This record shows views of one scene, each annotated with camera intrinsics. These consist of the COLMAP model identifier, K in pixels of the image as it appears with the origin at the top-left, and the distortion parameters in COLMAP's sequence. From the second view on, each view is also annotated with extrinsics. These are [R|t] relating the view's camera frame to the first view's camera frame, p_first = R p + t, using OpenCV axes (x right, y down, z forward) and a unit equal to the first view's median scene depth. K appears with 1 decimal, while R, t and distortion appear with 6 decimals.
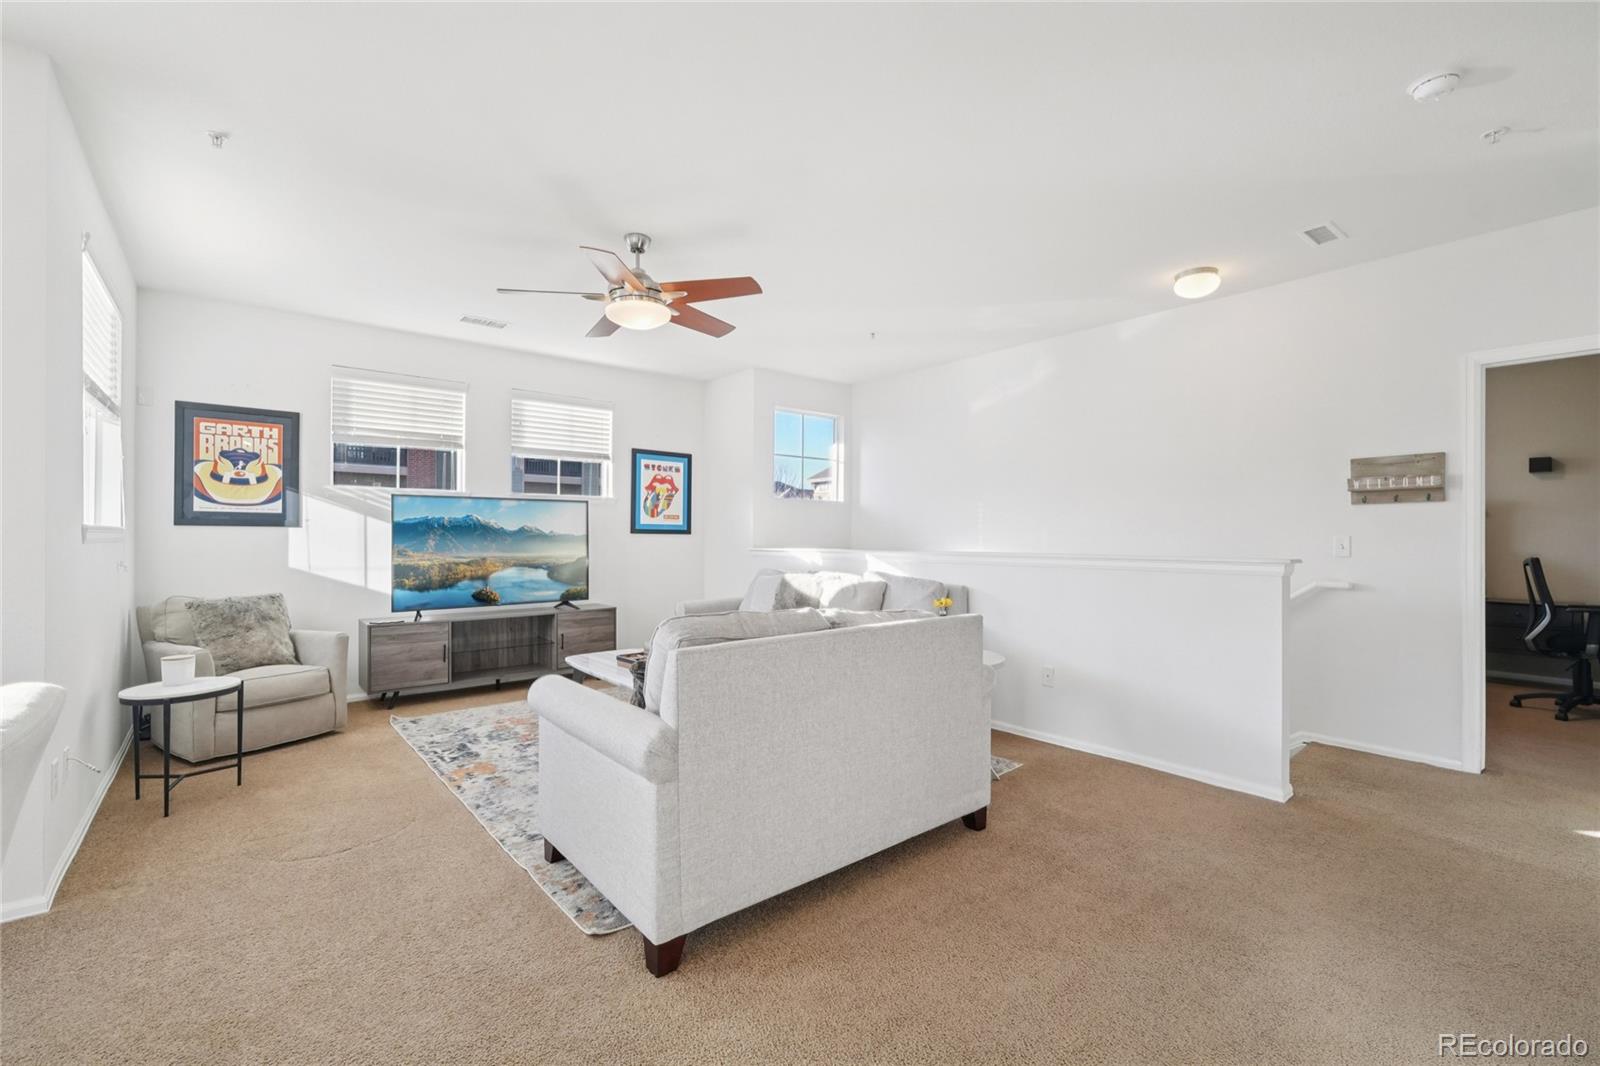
lens RADIAL K [[686.7, 0, 799.2], [0, 686.7, 535.3], [0, 0, 1]] dist [-0.004570, 0.000731]
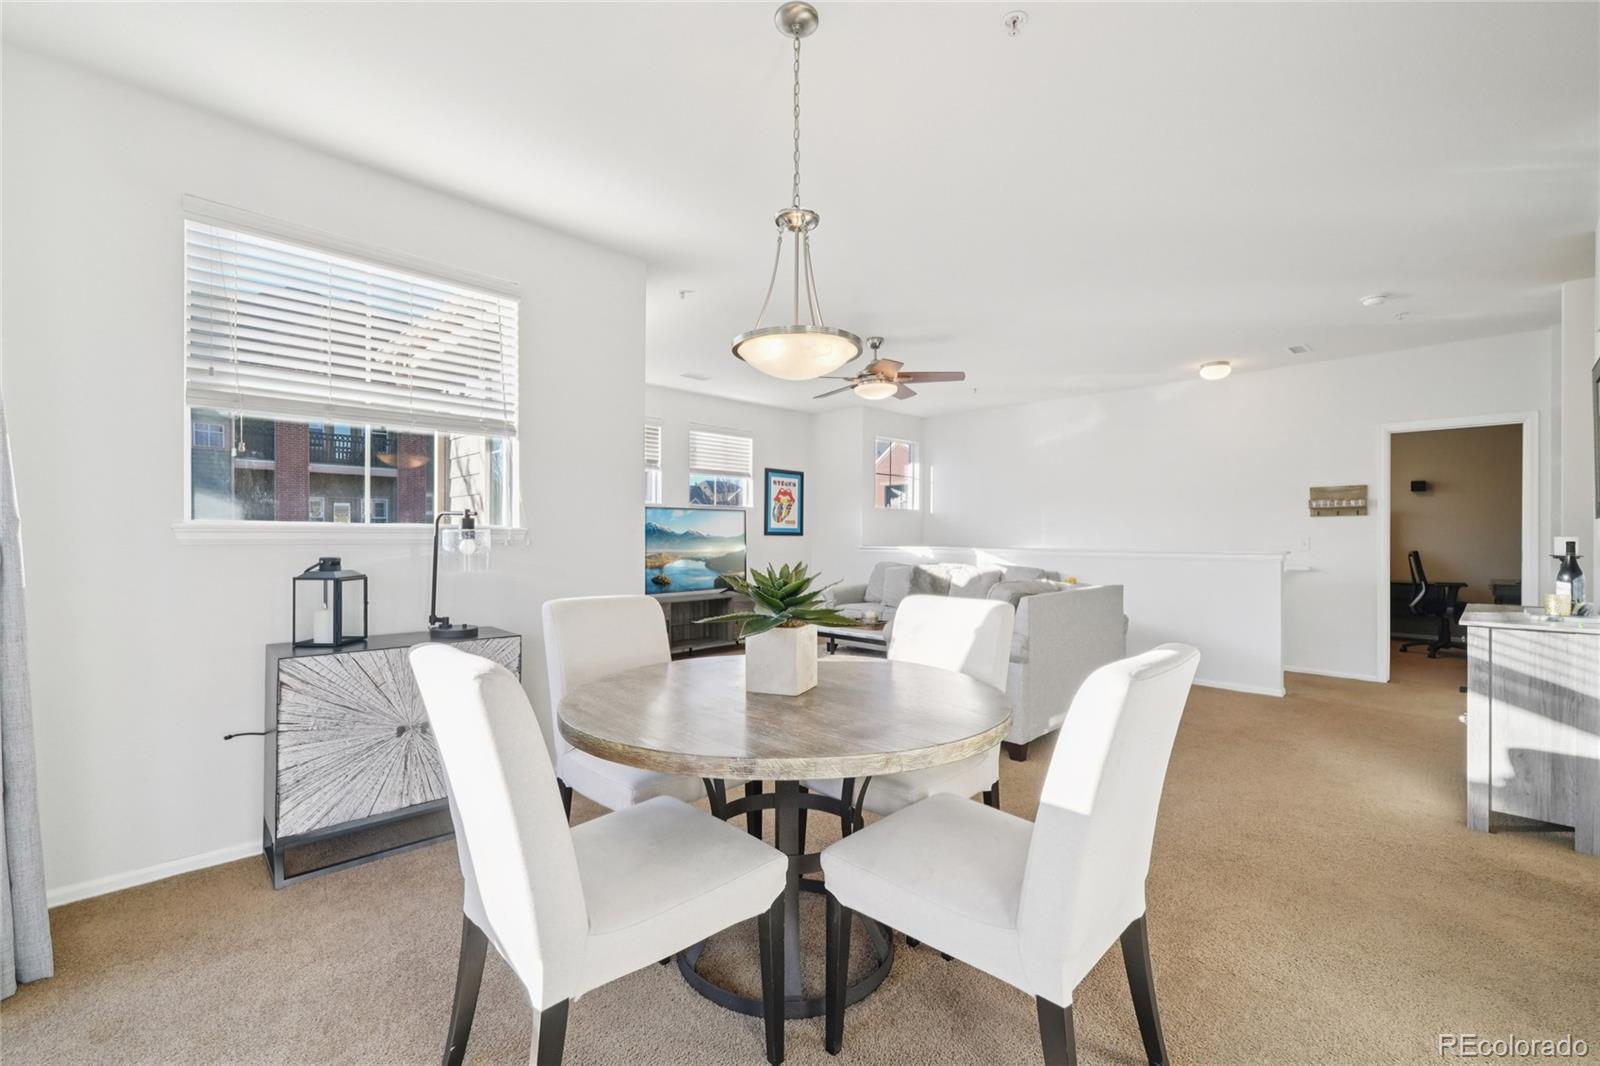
lens RADIAL K [[686.7, 0, 801.3], [0, 686.7, 538.6], [0, 0, 1]] dist [-0.004570, 0.000731]
pose [[0.995260, -0.002047, 0.097225, -0.366219], [0.001591, 0.999987, 0.004767, -0.003342], [-0.097234, -0.004590, 0.995251, -0.322805]]
